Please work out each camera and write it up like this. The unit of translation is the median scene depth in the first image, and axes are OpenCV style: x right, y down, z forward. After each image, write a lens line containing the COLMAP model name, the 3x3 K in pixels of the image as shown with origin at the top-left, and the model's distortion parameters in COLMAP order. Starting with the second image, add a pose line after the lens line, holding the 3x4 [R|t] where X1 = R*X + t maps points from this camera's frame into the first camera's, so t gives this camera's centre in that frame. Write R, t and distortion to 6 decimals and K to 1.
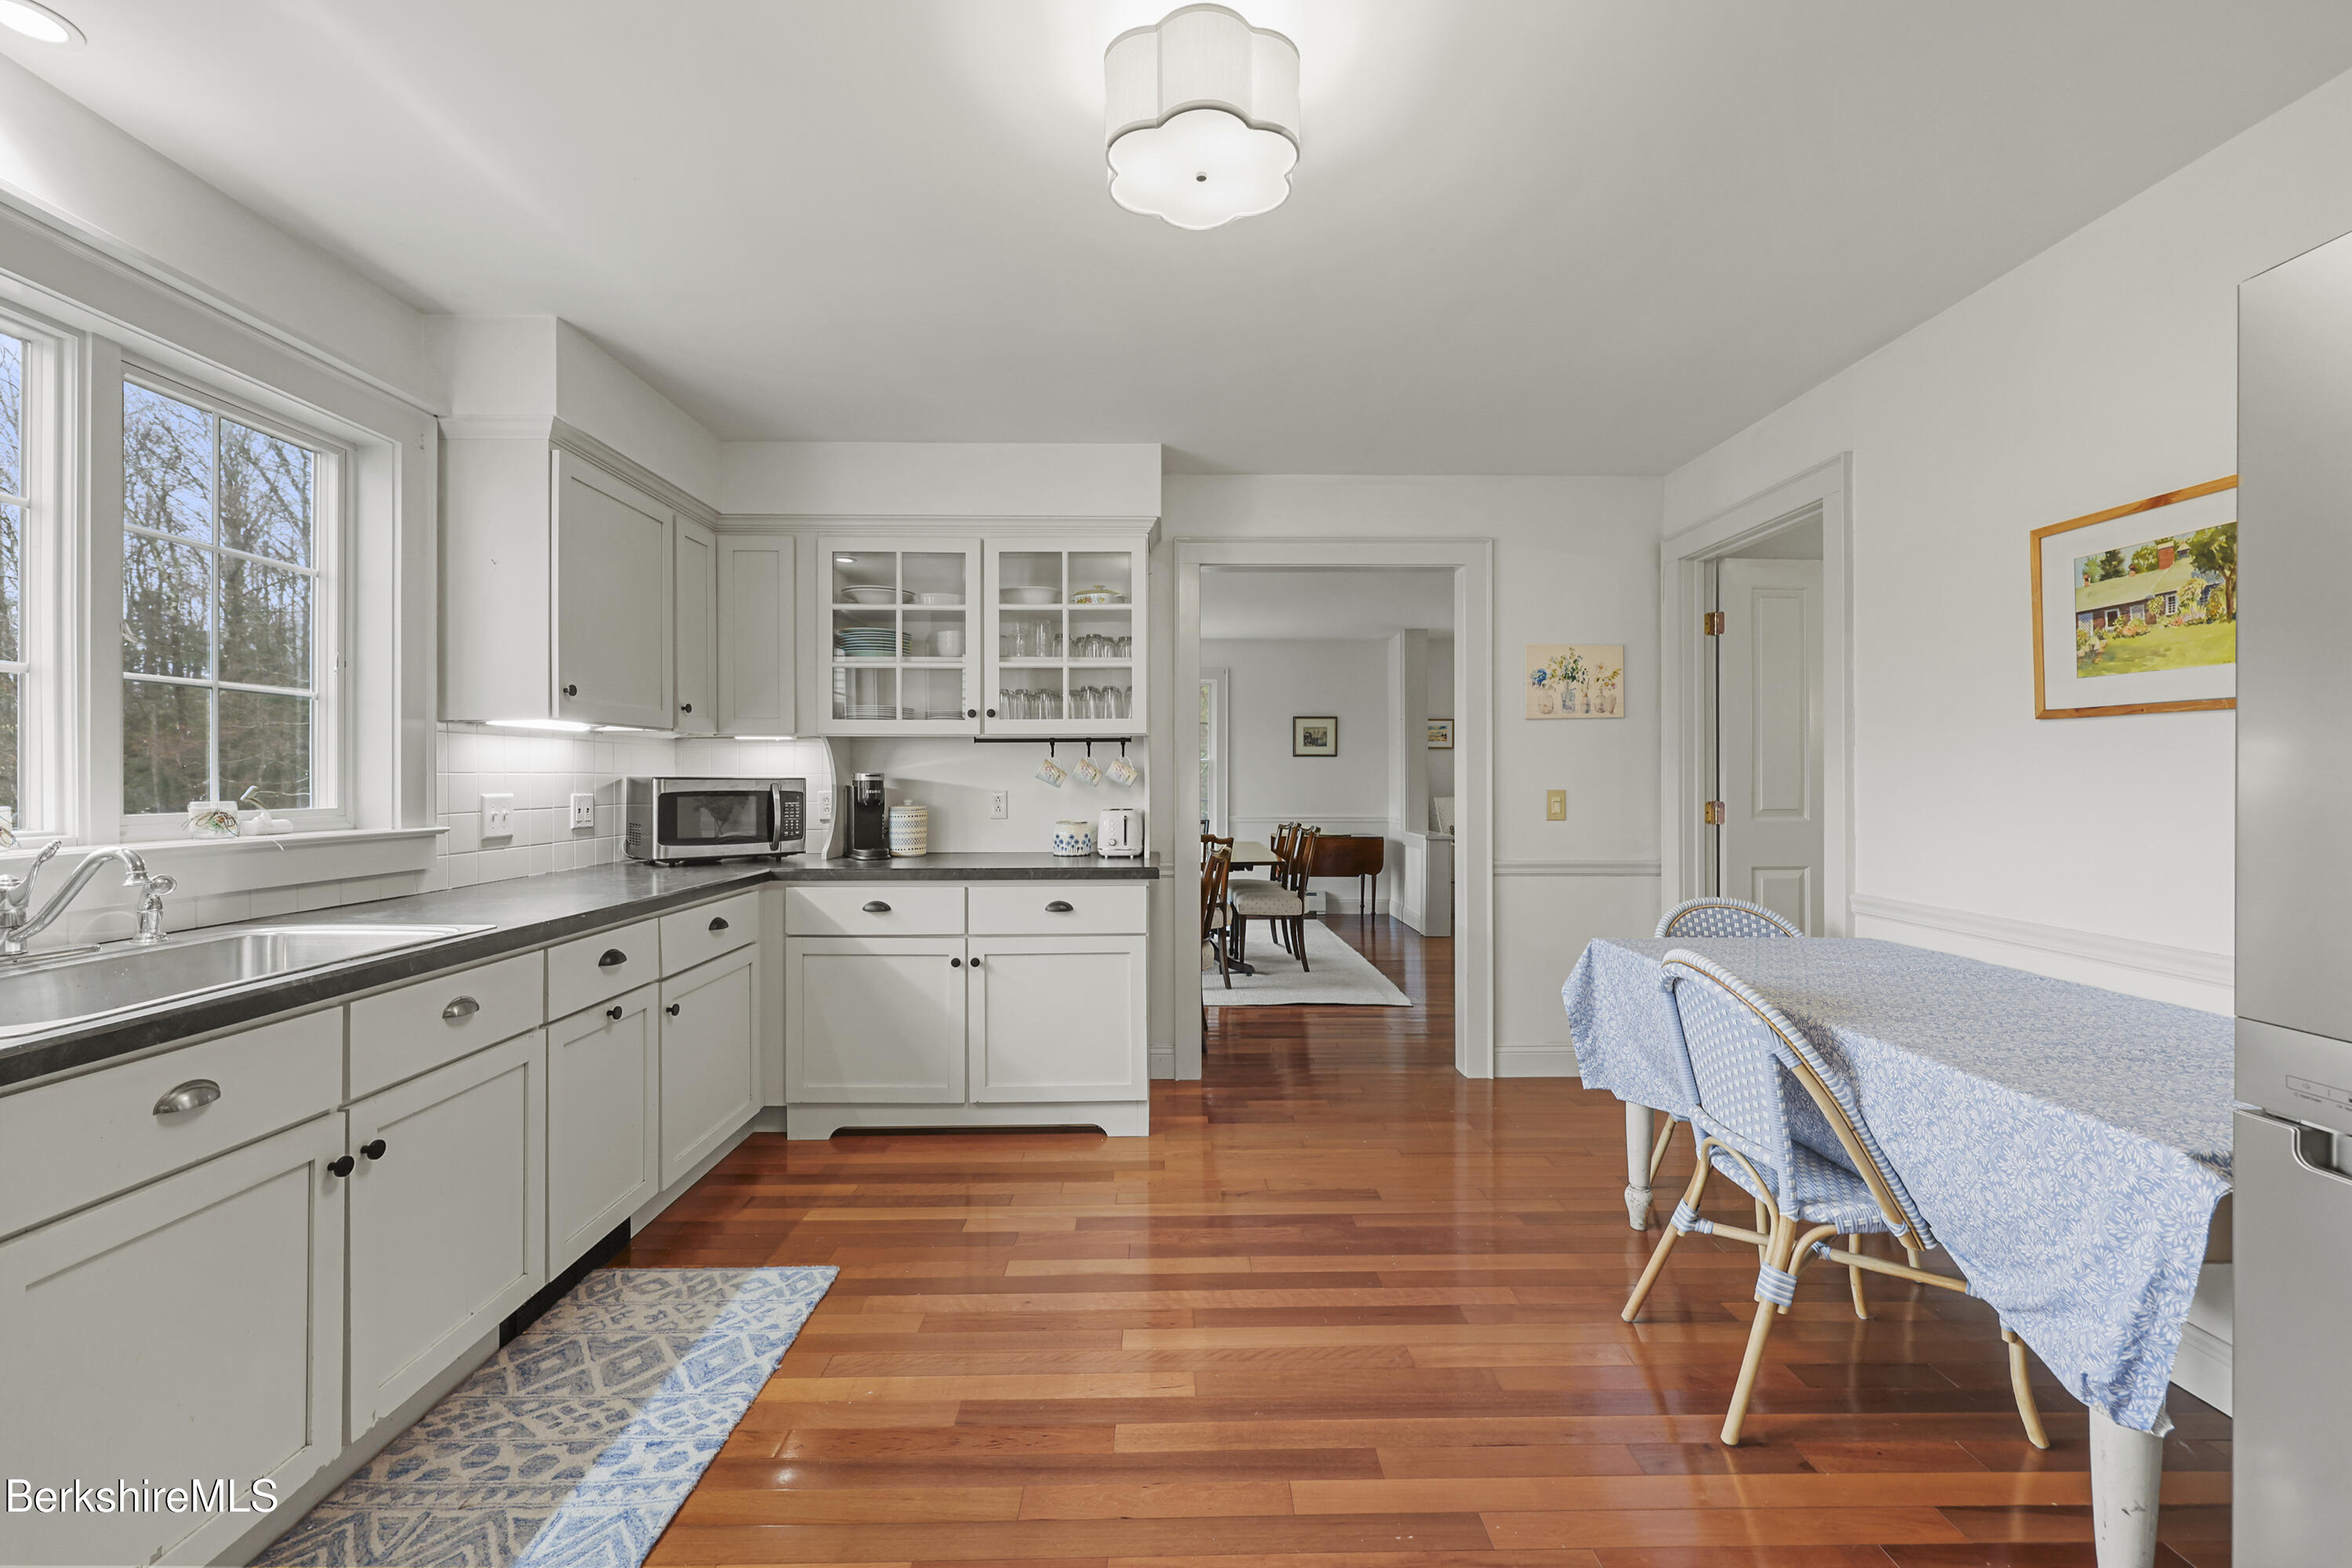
lens RADIAL K [[945.8, 0, 1187.4], [0, 945.8, 776.2], [0, 0, 1]] dist [0.002118, 0.000282]
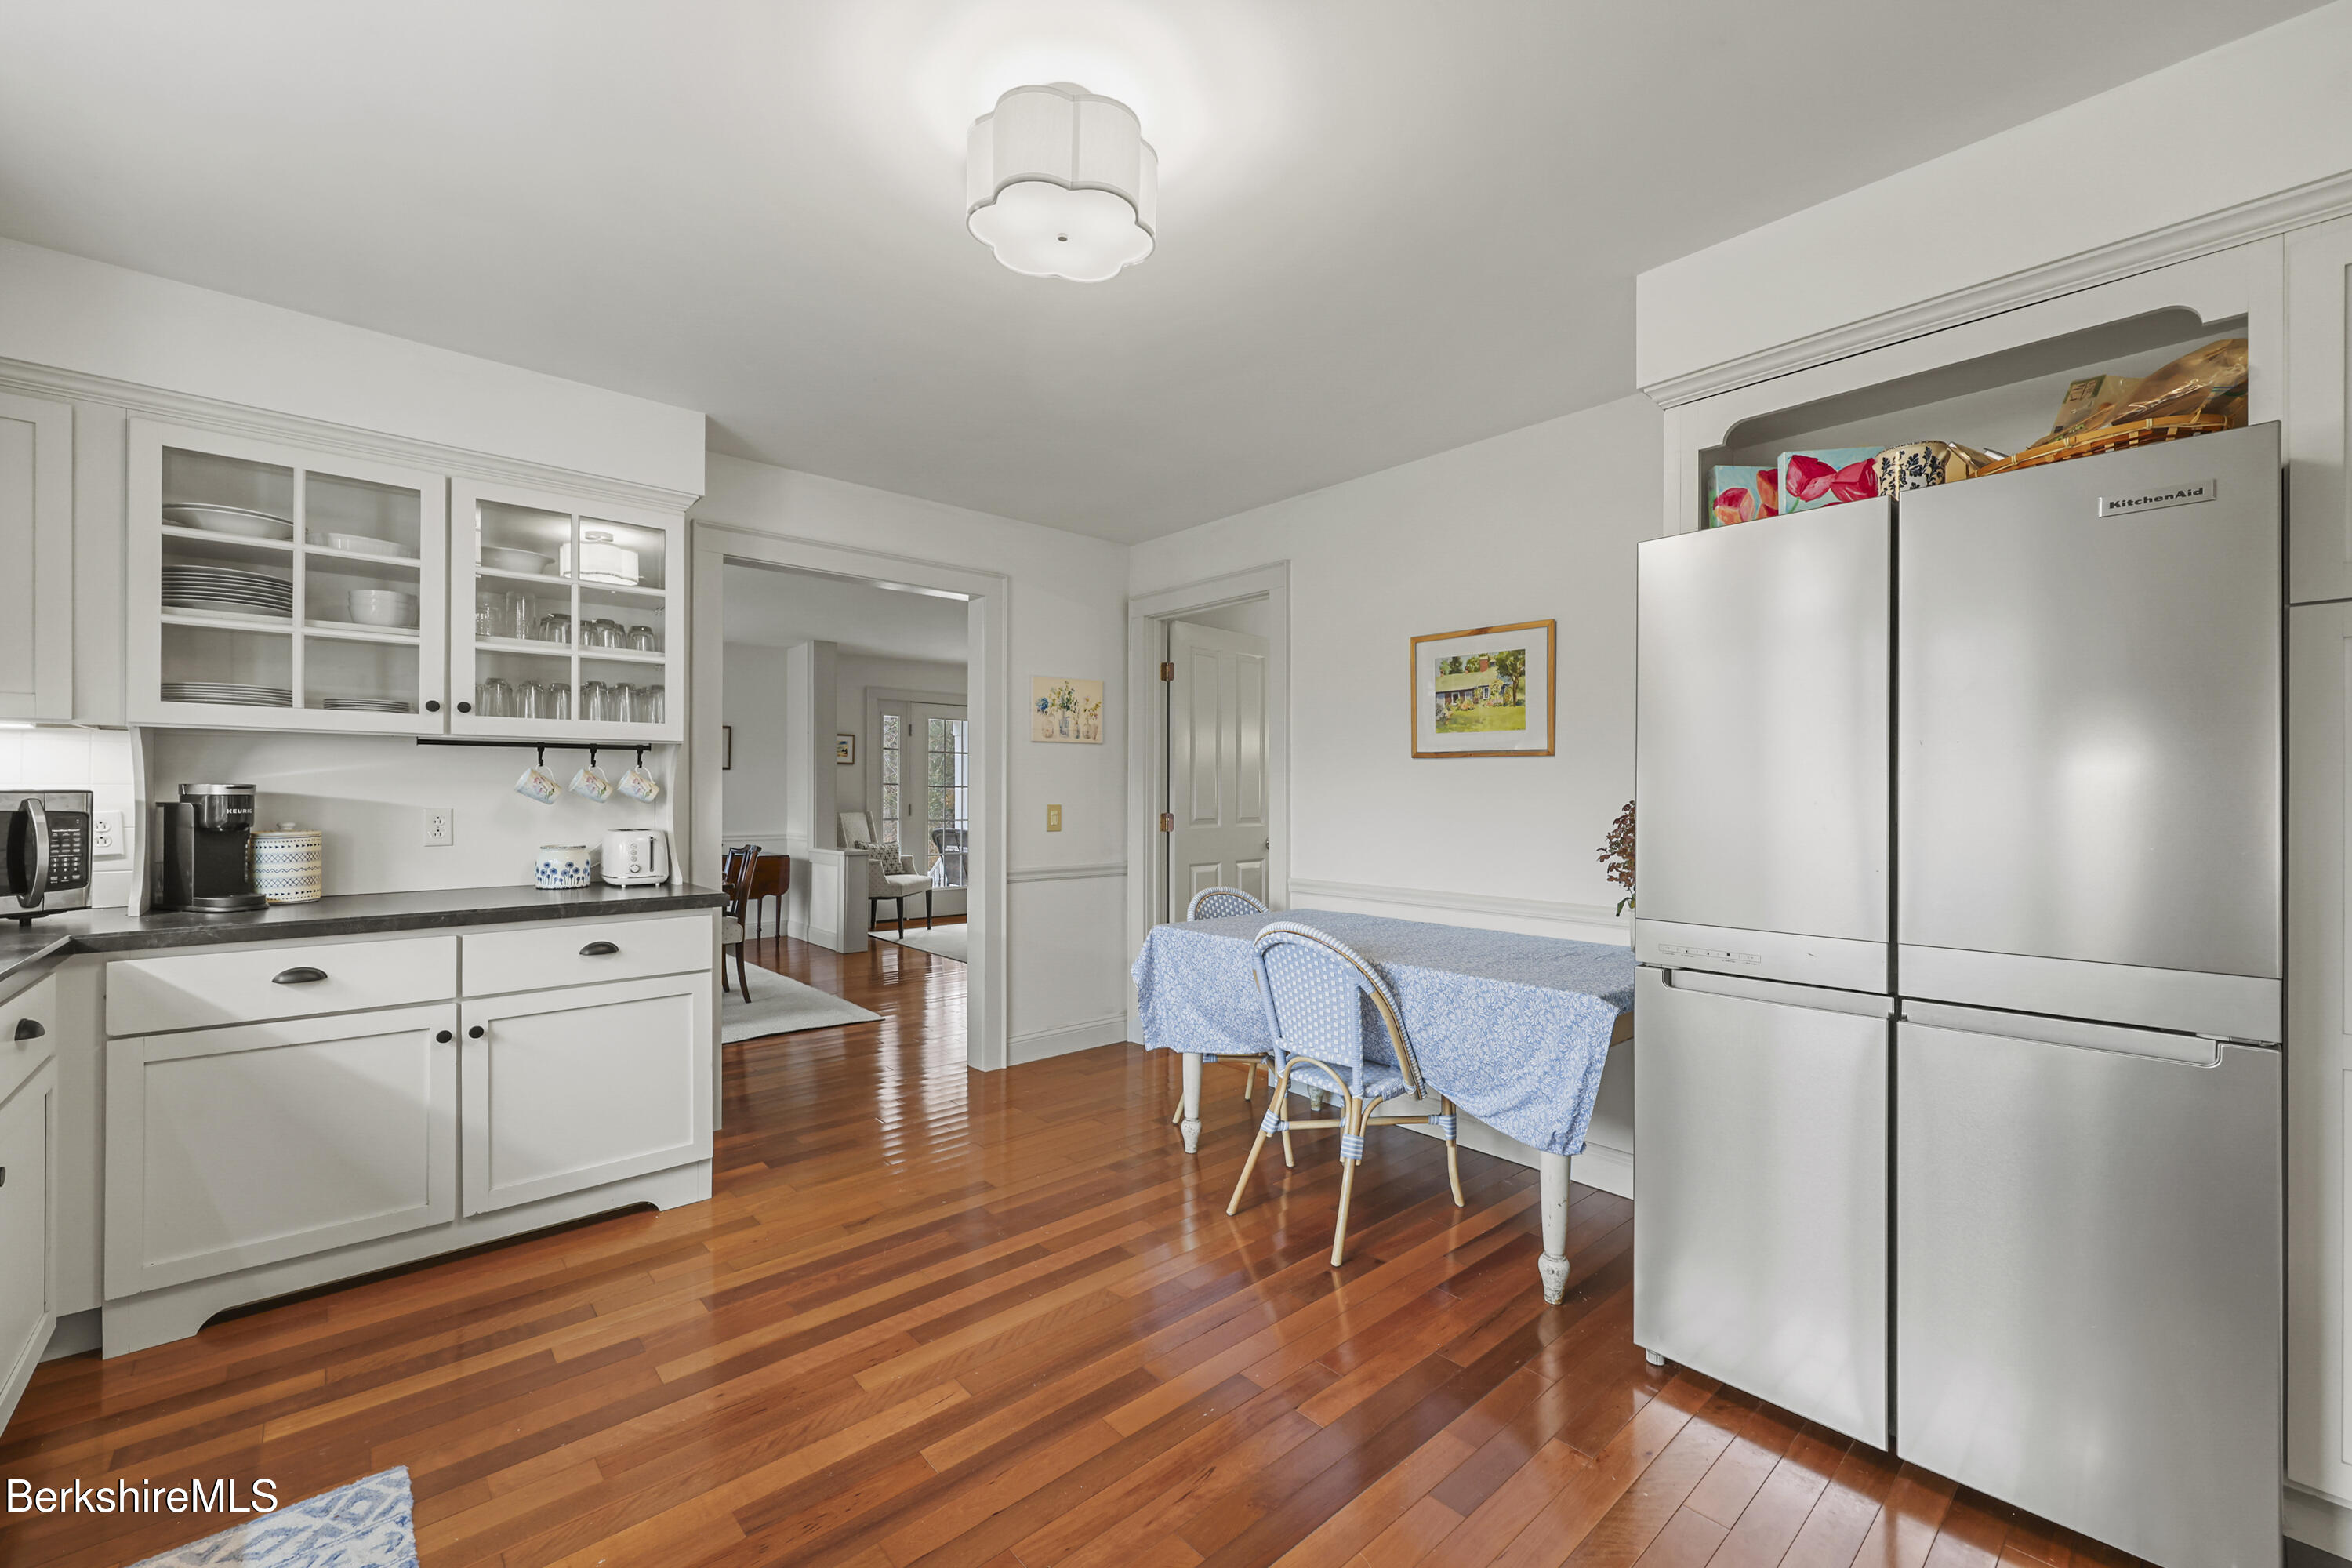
lens RADIAL K [[945.8, 0, 1179.6], [0, 945.8, 791.5], [0, 0, 1]] dist [0.002118, 0.000282]
pose [[0.758529, 0.004960, 0.651620, -0.292066], [-0.004745, 0.999987, -0.002087, 0.000437], [-0.651621, -0.001509, 0.758543, 0.045546]]
